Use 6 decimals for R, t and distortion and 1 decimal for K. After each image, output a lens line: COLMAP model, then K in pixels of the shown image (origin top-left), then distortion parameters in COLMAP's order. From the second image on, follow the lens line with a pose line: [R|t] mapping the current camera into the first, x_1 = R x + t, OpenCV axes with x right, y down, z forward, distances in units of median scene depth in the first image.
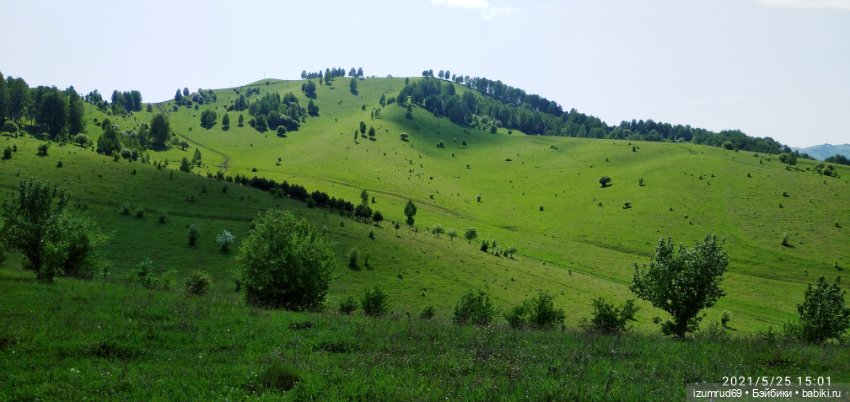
lens RADIAL K [[680.7, 0, 424.2], [0, 680.7, 202.4], [0, 0, 1]] dist [0.085731, -0.140063]
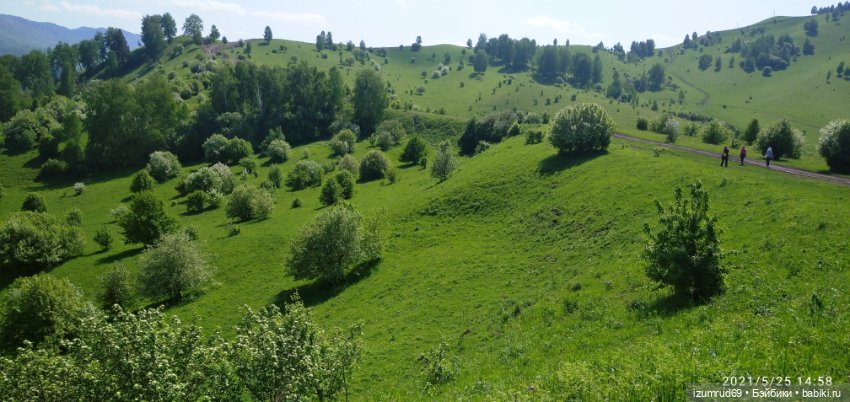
lens RADIAL K [[680.7, 0, 424.2], [0, 680.7, 202.4], [0, 0, 1]] dist [0.085731, -0.140063]
pose [[0.745450, 0.105109, -0.658222, 0.130741], [-0.039479, 0.992718, 0.113813, 0.003524], [0.665392, -0.058855, 0.744171, -0.220311]]
